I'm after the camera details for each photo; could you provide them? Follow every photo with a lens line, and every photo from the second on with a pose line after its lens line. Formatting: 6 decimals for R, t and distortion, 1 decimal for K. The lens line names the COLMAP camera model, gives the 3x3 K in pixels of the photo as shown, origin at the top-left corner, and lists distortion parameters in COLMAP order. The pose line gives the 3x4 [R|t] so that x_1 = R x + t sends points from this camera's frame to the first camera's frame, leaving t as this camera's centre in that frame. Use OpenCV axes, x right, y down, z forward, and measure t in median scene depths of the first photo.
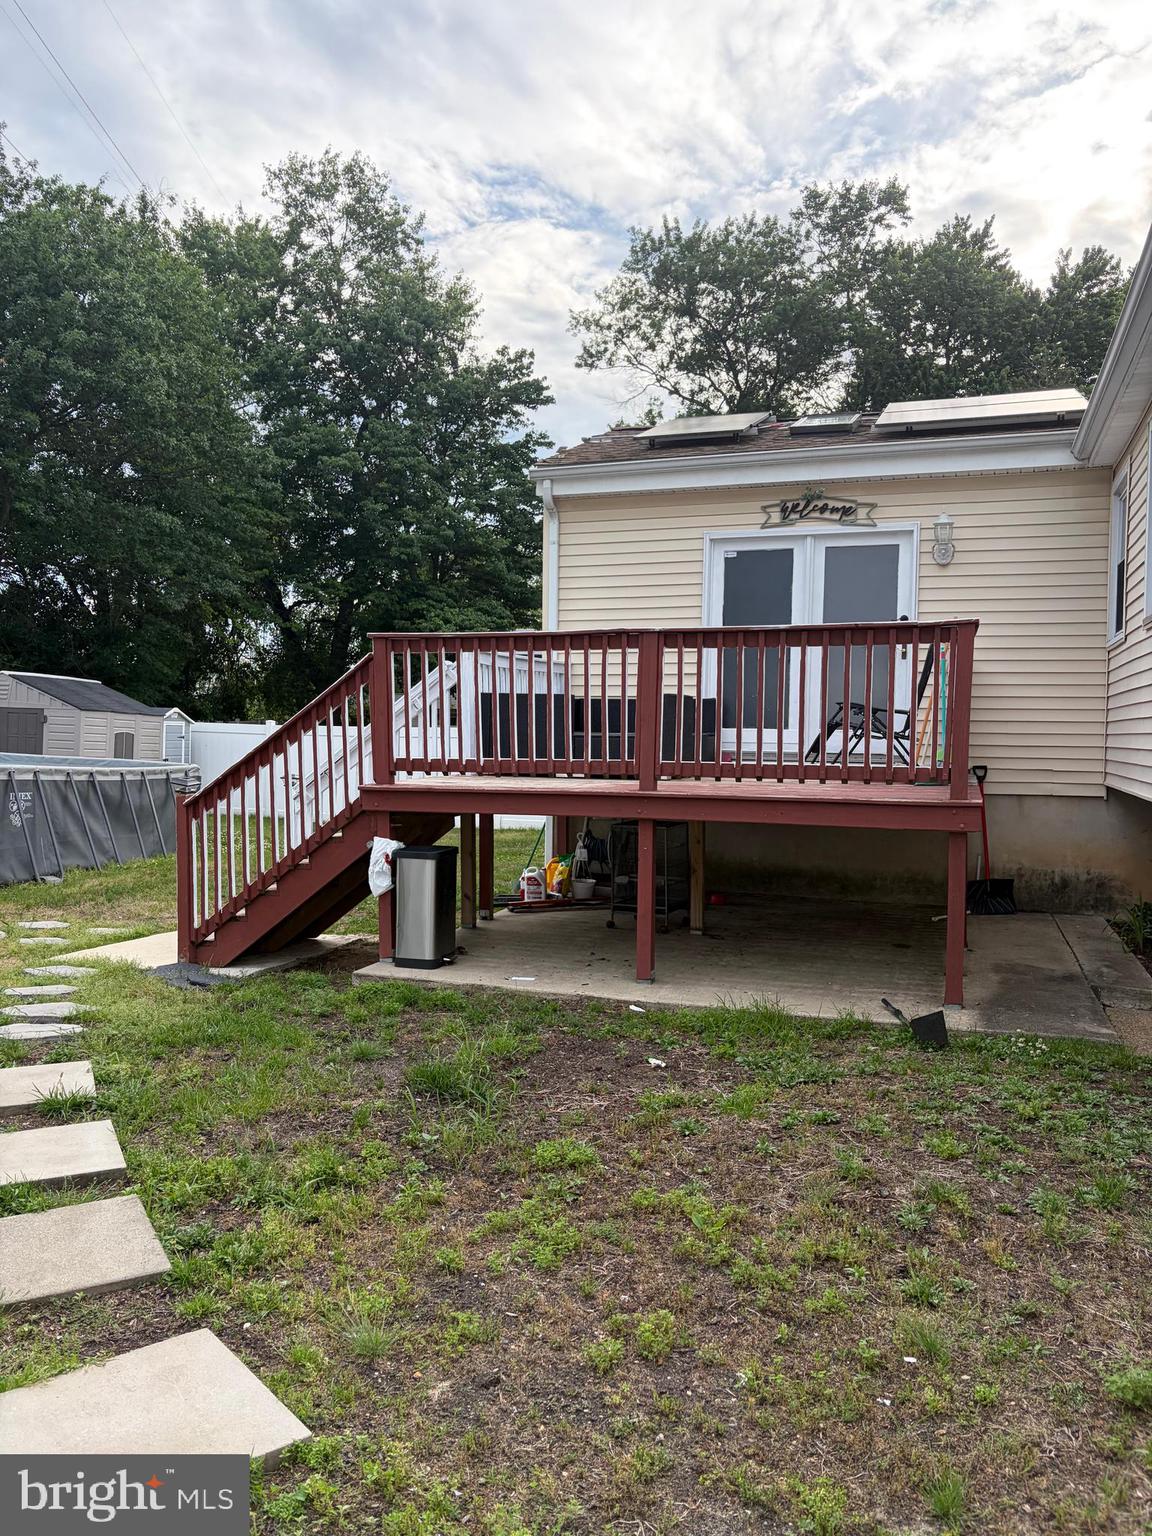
lens RADIAL K [[1175.7, 0, 575.9], [0, 1175.7, 757.2], [0, 0, 1]] dist [0.040884, -0.053411]
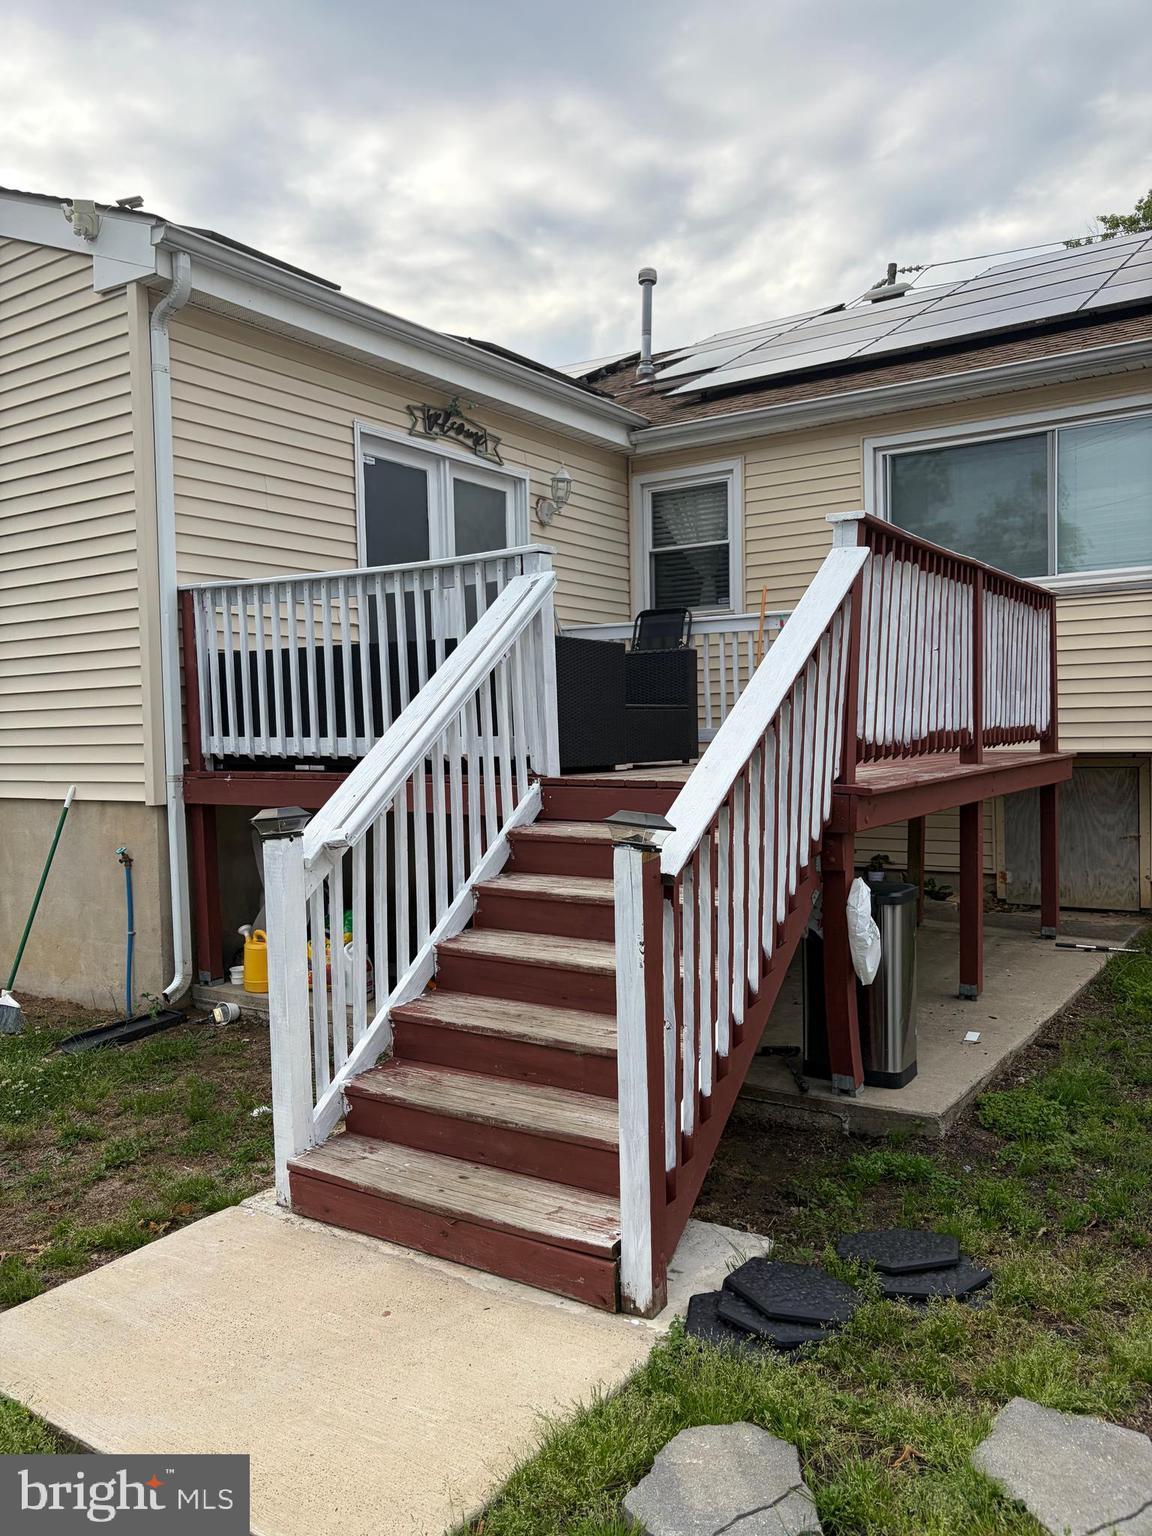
lens RADIAL K [[1175.7, 0, 575.9], [0, 1175.7, 757.2], [0, 0, 1]] dist [0.040884, -0.053411]
pose [[0.258892, -0.047231, 0.964751, -0.539006], [0.036299, 0.998574, 0.039146, -0.014753], [-0.965224, 0.024885, 0.260237, 0.694444]]
